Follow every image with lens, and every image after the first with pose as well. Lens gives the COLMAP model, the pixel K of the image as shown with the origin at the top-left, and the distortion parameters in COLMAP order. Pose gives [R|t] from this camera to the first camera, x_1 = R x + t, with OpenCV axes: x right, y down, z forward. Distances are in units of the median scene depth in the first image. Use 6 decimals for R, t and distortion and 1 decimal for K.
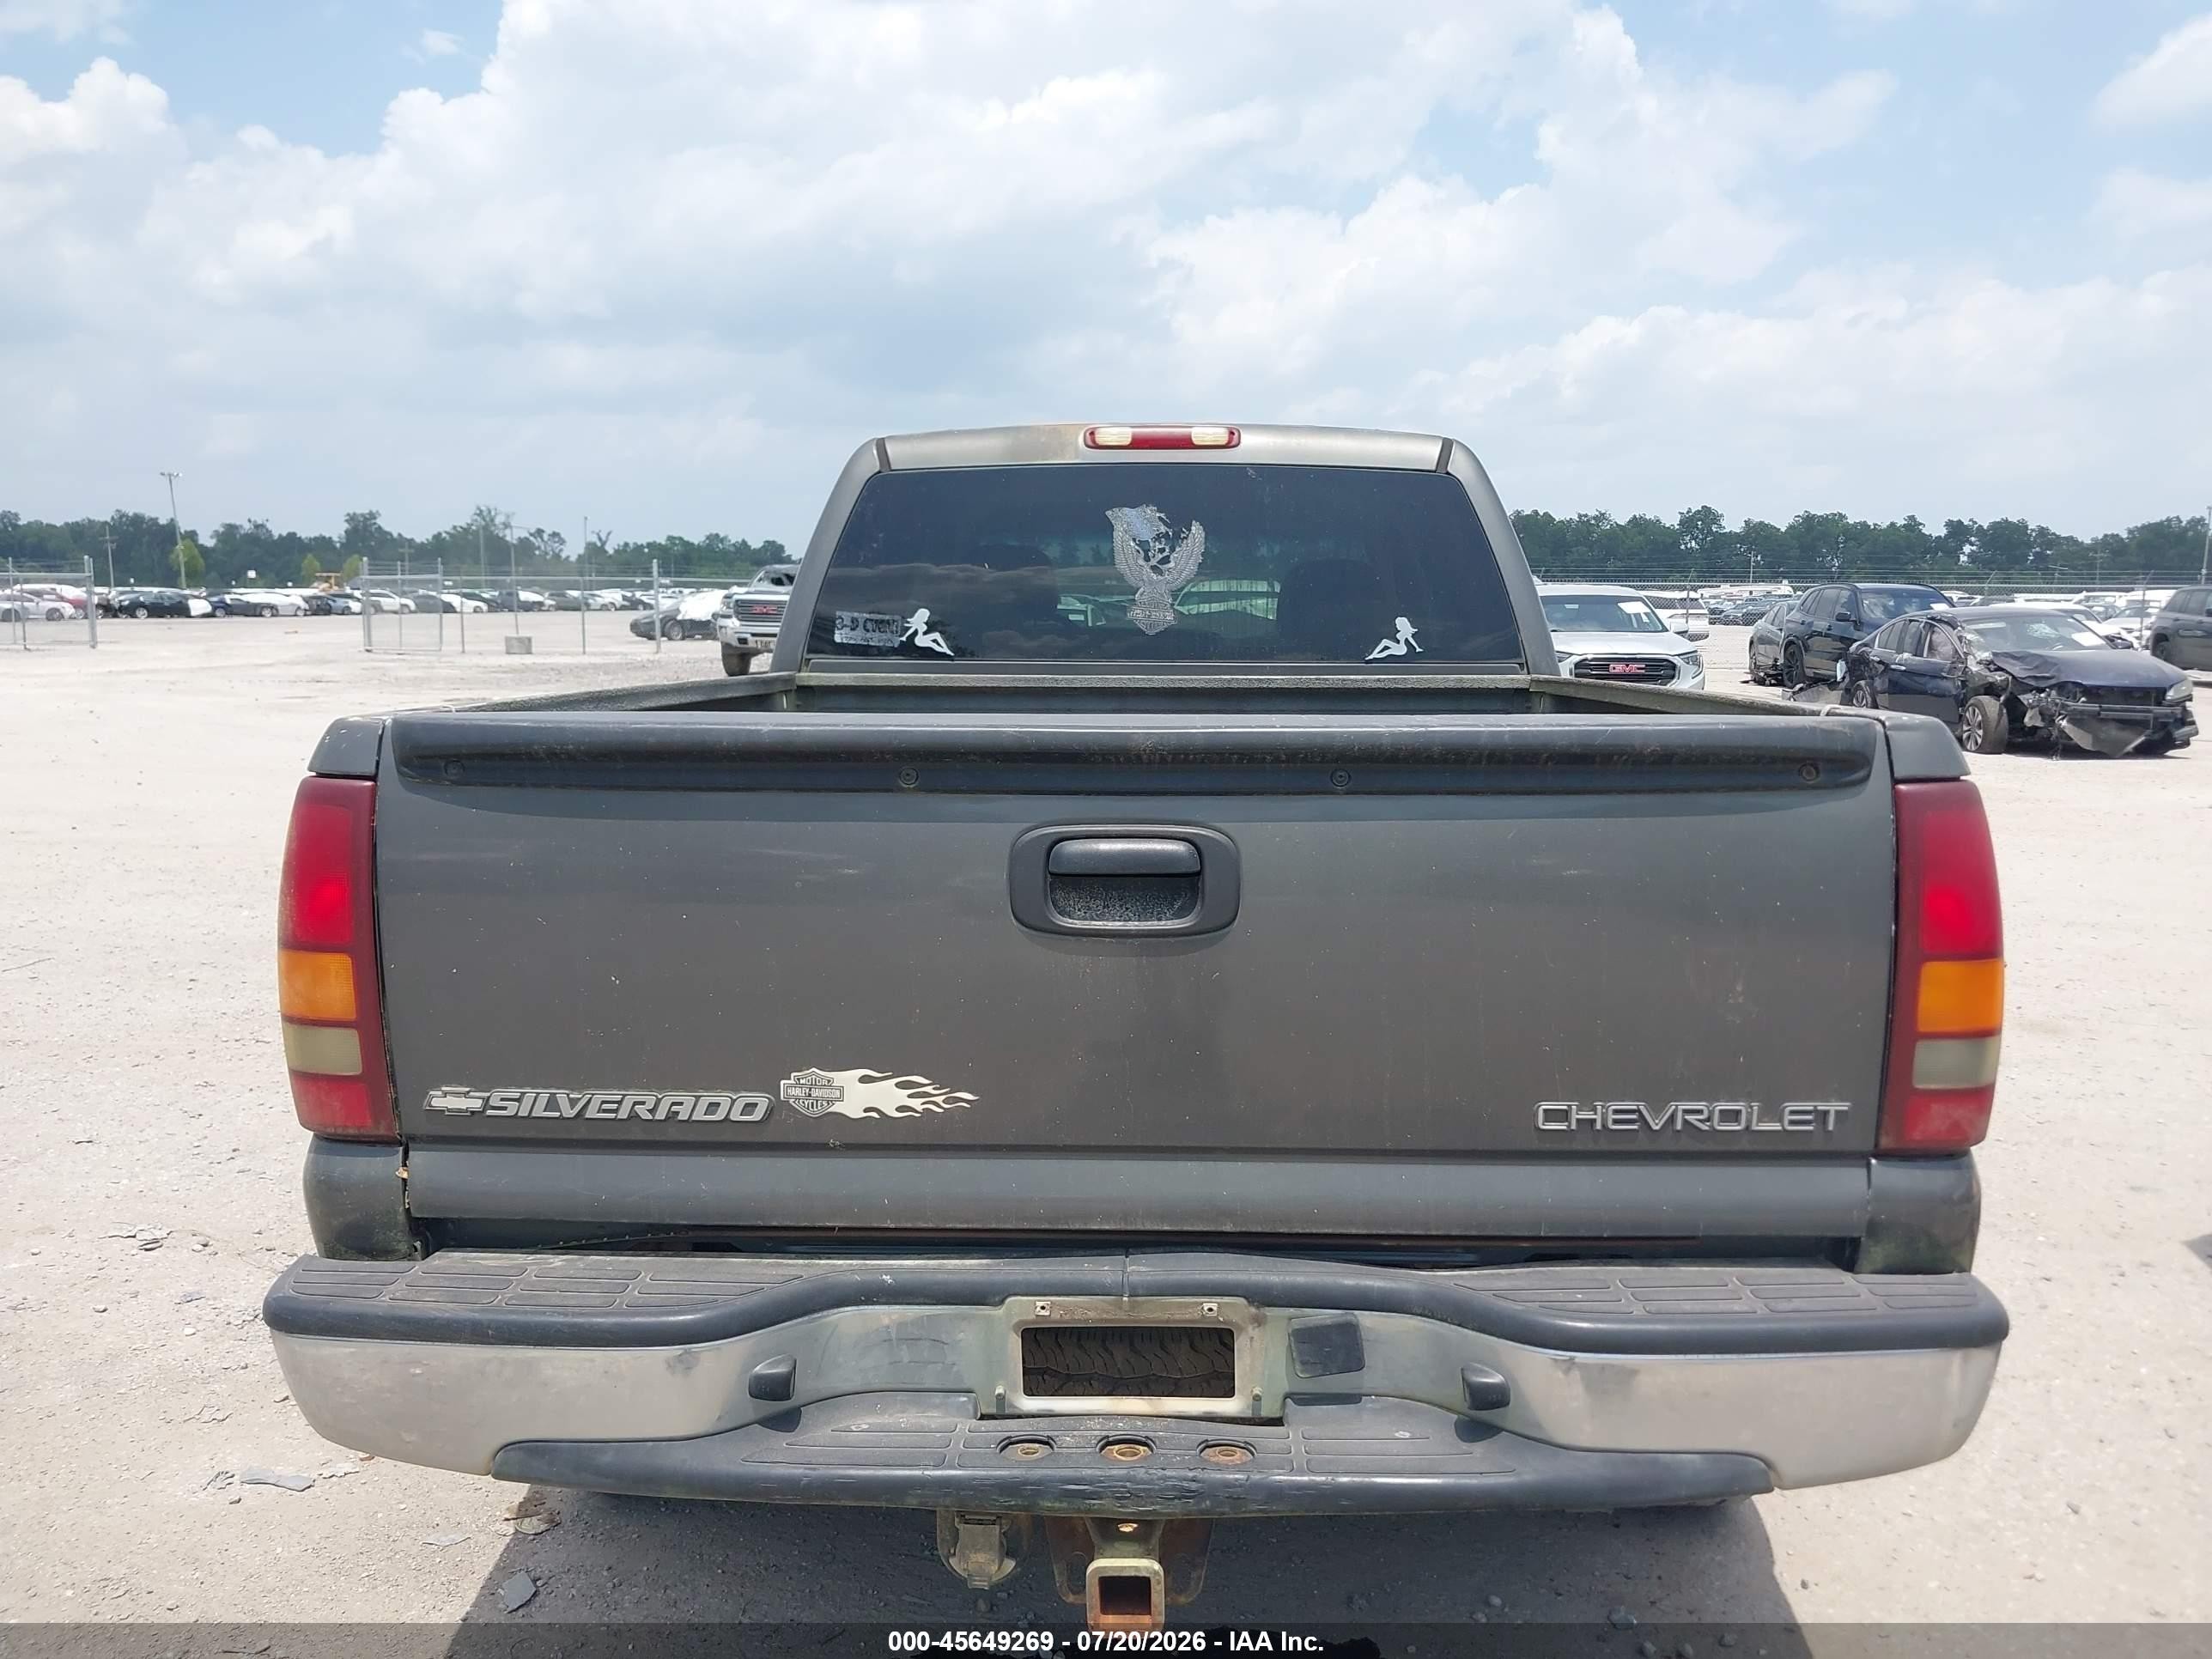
lens RADIAL K [[1758.7, 0, 1120.4], [0, 1758.7, 820.3], [0, 0, 1]] dist [-0.007572, -0.011214]
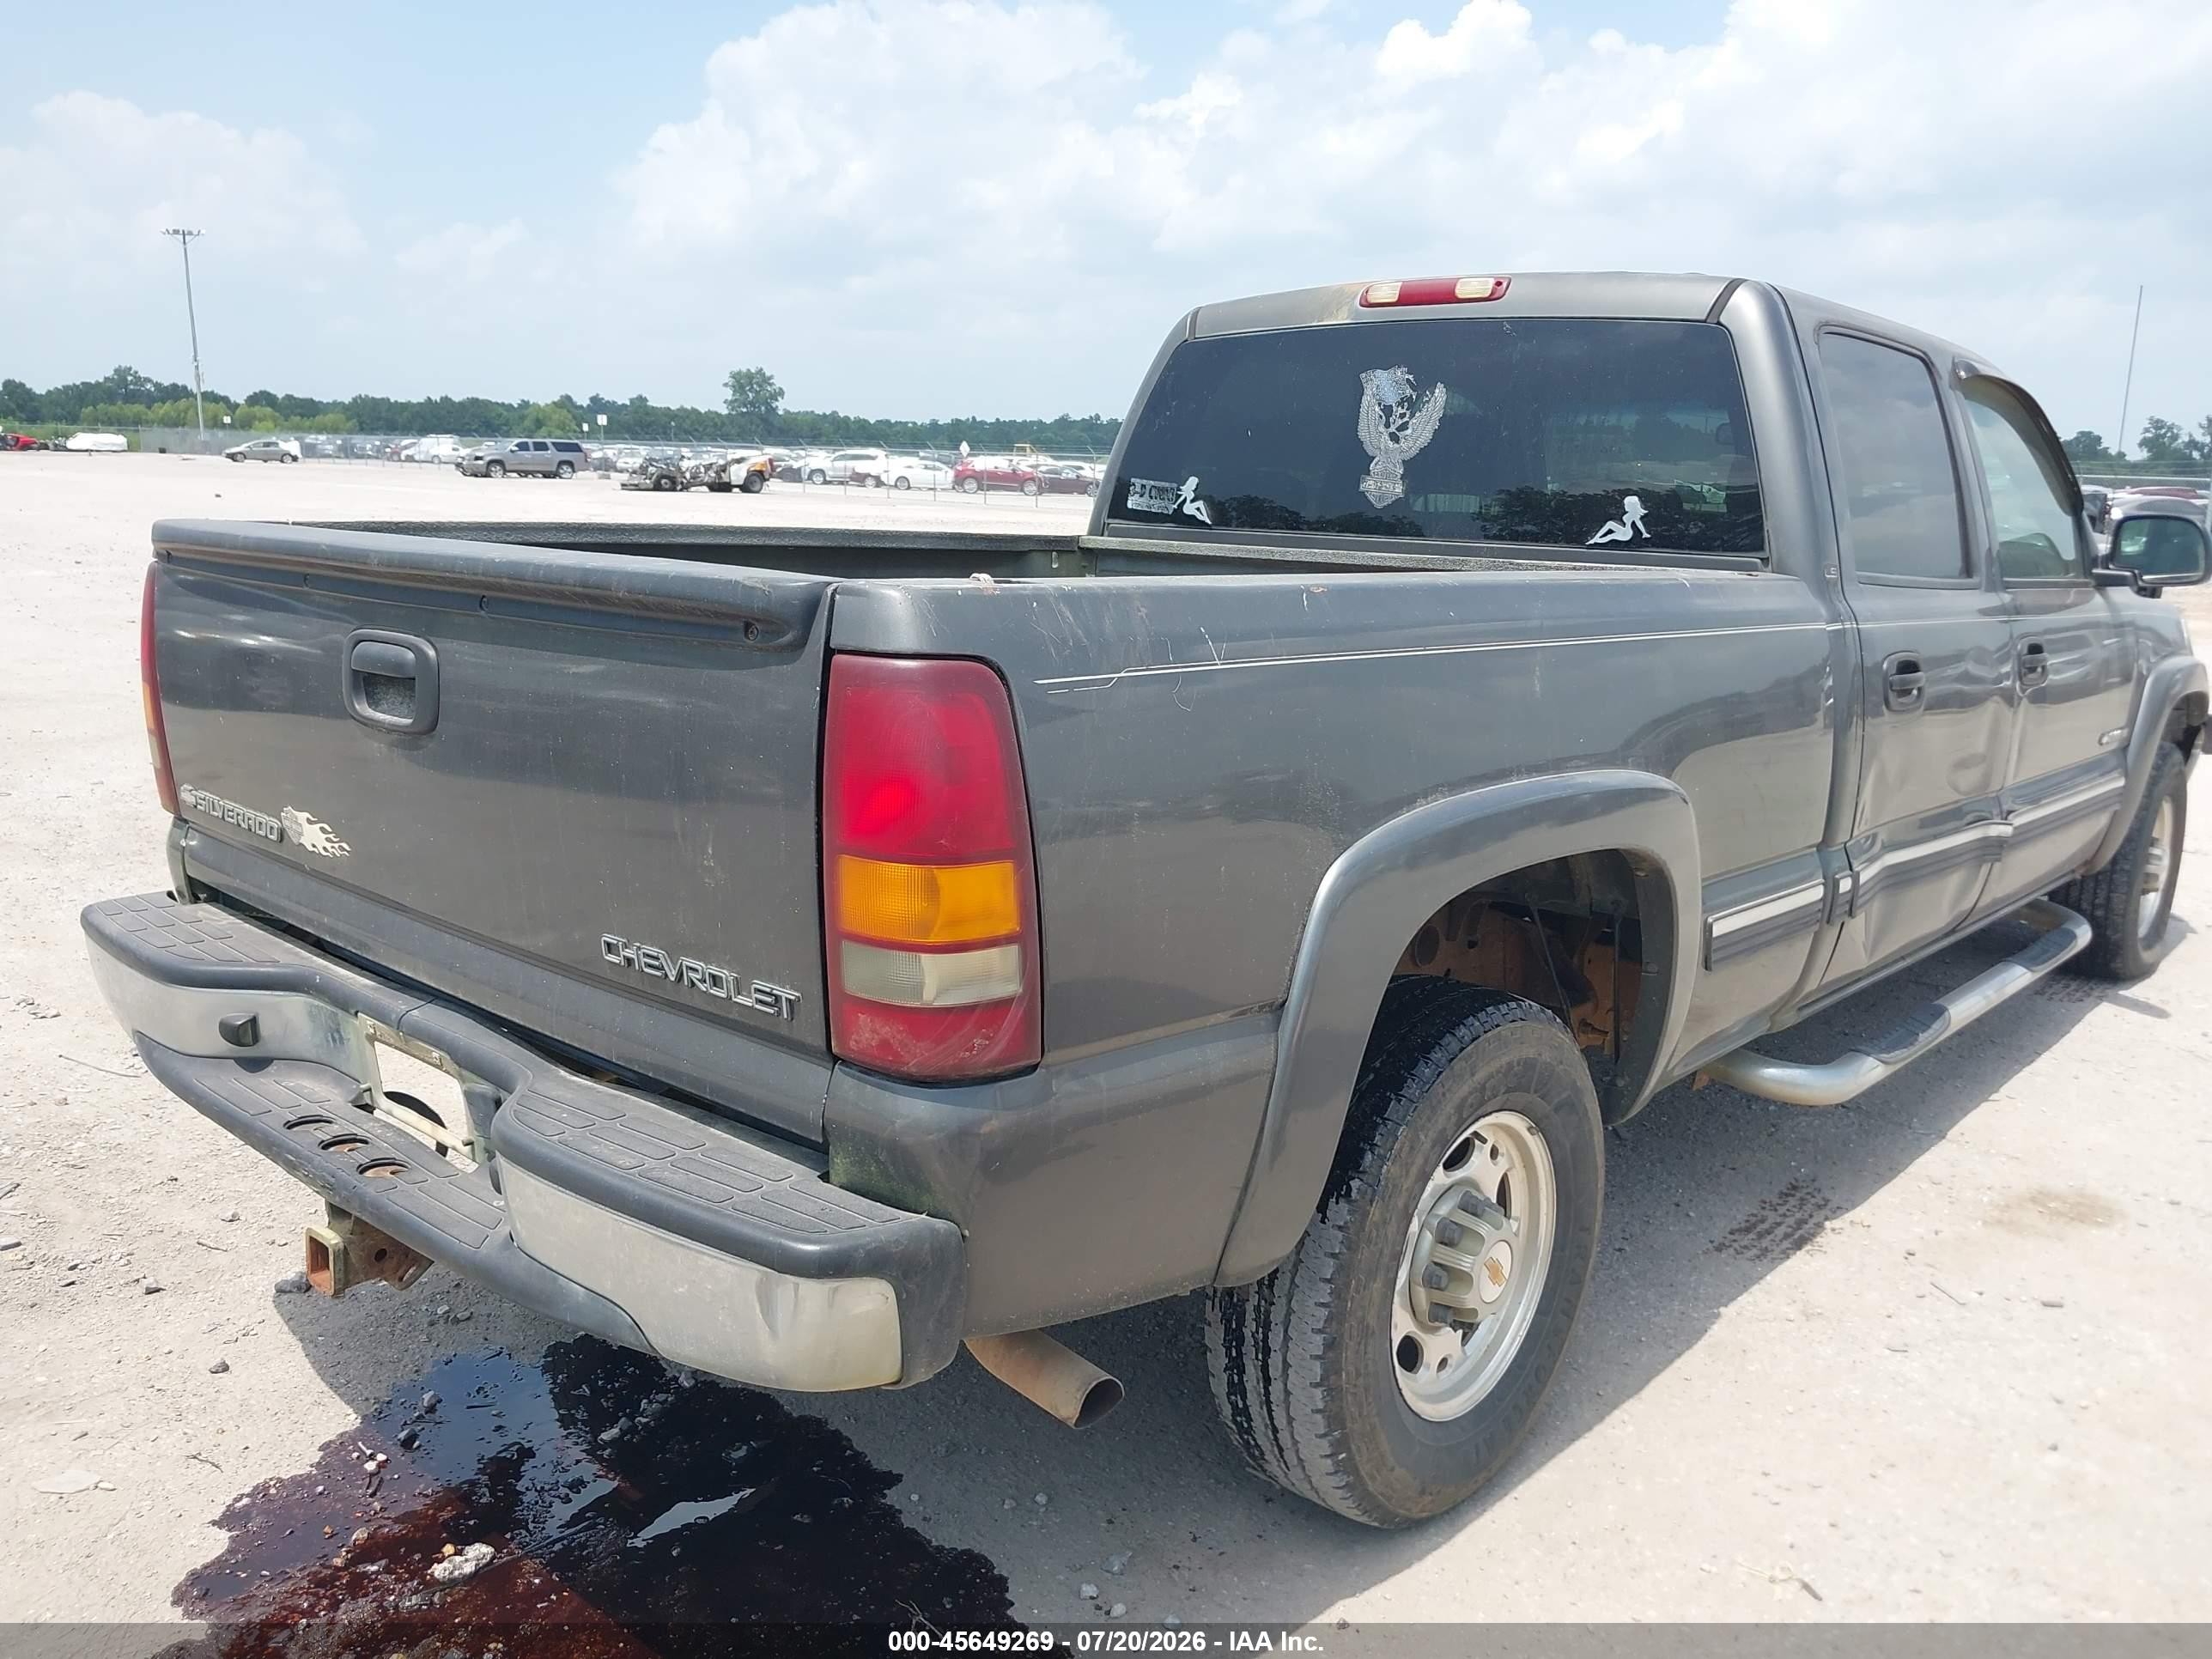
lens RADIAL K [[1758.7, 0, 1106.4], [0, 1758.7, 850.5], [0, 0, 1]] dist [-0.007572, -0.011214]
pose [[0.766655, 0.148403, -0.624673, 0.514074], [-0.101651, 0.988705, 0.110131, -0.014034], [0.633961, -0.020934, 0.773081, 0.183453]]
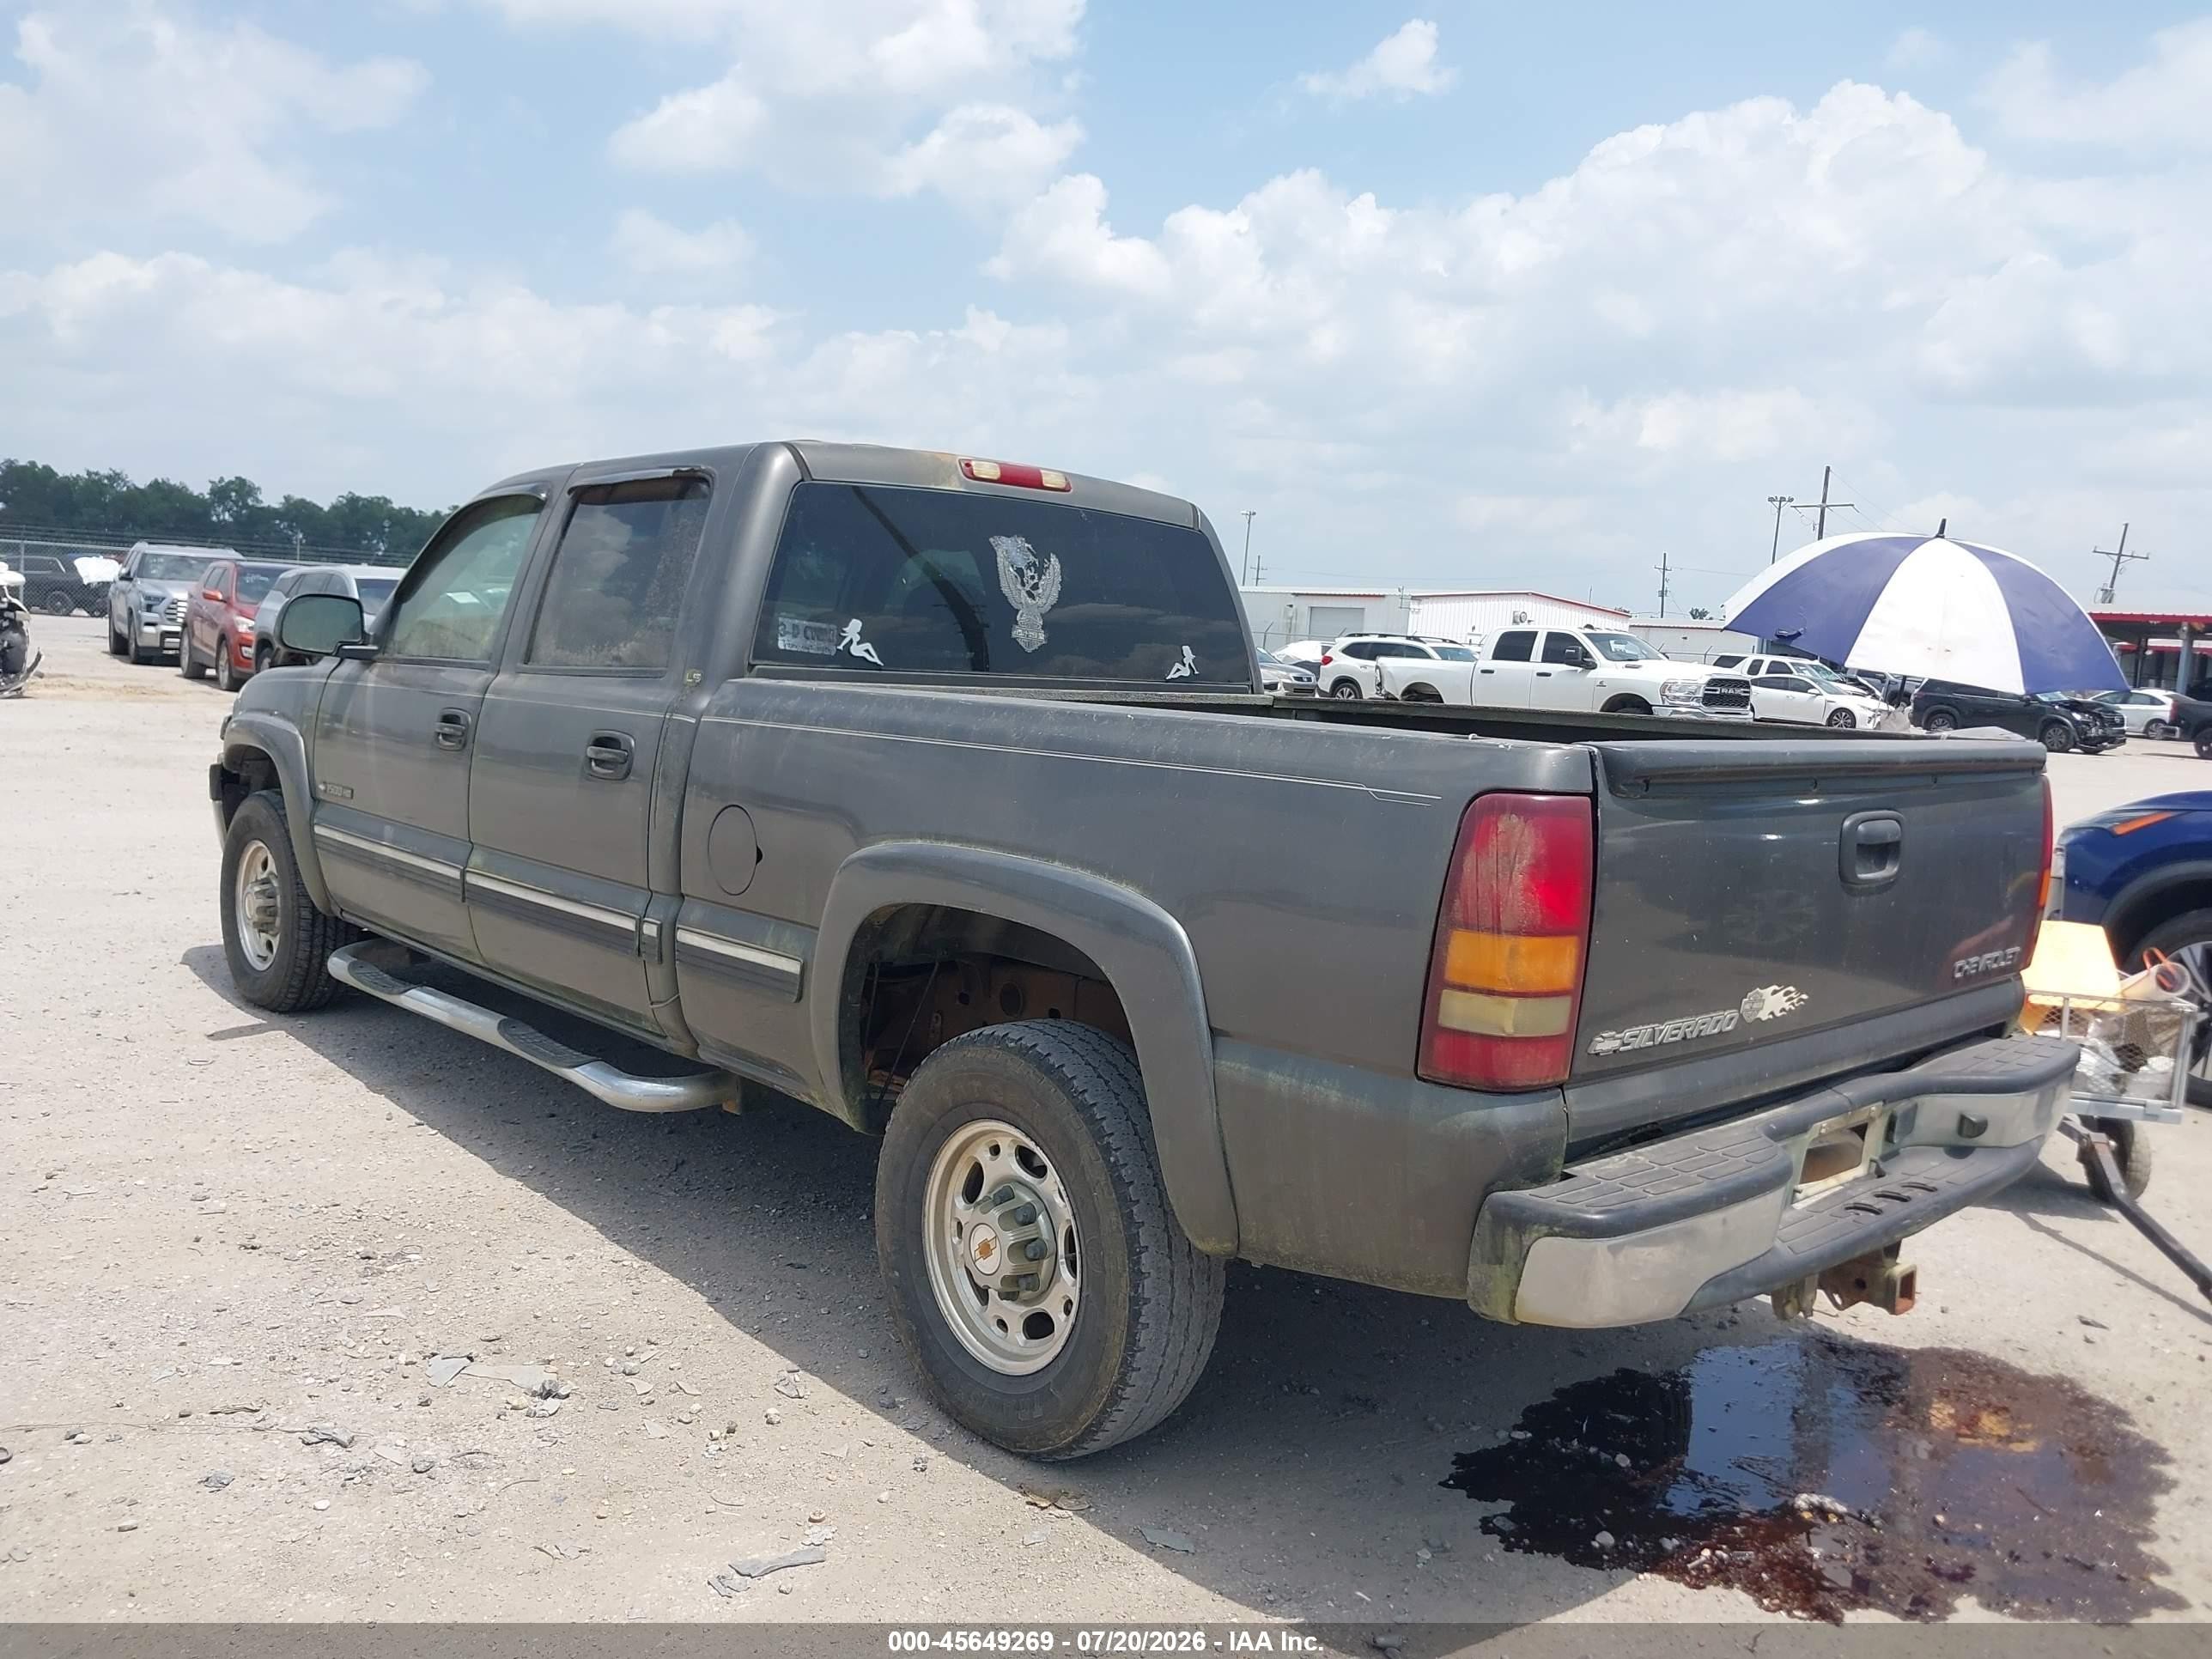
lens RADIAL K [[1758.7, 0, 1119.5], [0, 1758.7, 830.3], [0, 0, 1]] dist [-0.007572, -0.011214]
pose [[0.710835, -0.035239, 0.702476, -0.732215], [0.026273, 0.999377, 0.023546, -0.017093], [-0.702868, 0.001719, 0.711318, 0.160827]]
